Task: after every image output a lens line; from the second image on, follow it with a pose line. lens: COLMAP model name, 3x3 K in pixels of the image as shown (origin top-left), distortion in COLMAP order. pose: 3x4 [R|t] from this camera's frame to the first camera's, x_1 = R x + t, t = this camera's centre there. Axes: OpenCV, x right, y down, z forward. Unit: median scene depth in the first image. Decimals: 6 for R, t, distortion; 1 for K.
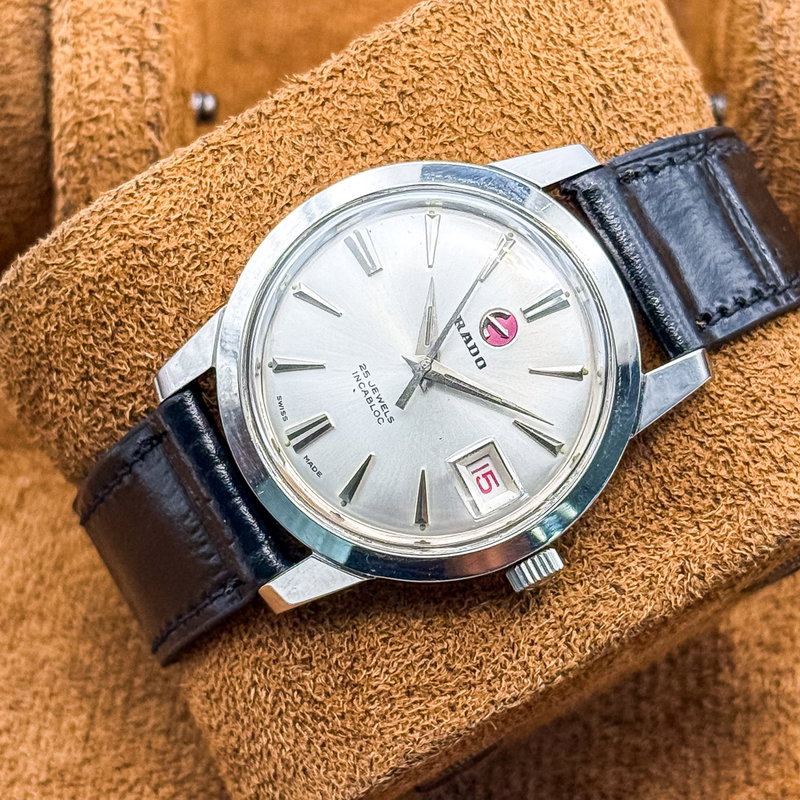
lens RADIAL K [[3100.6, 0, 400.0], [0, 3100.6, 400.0], [0, 0, 1]] dist [0.211874, -5.753668]
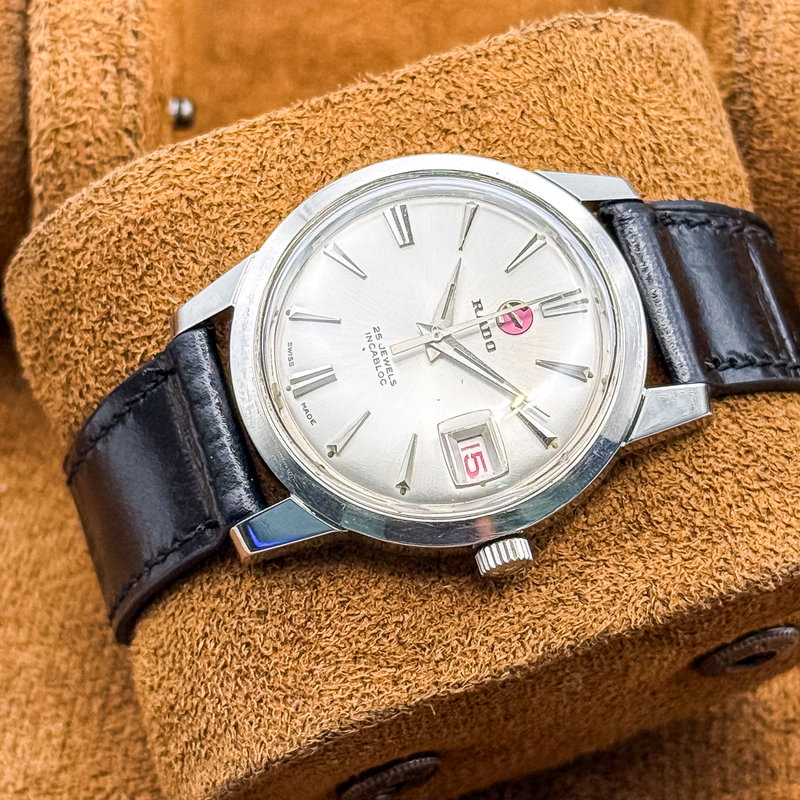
lens RADIAL K [[3100.6, 0, 400.0], [0, 3100.6, 400.0], [0, 0, 1]] dist [0.211874, -5.753668]
pose [[0.980055, 0.196296, -0.030974, 0.030777], [-0.198320, 0.956165, -0.215446, 0.222906], [-0.012675, 0.217292, 0.976024, 0.009523]]
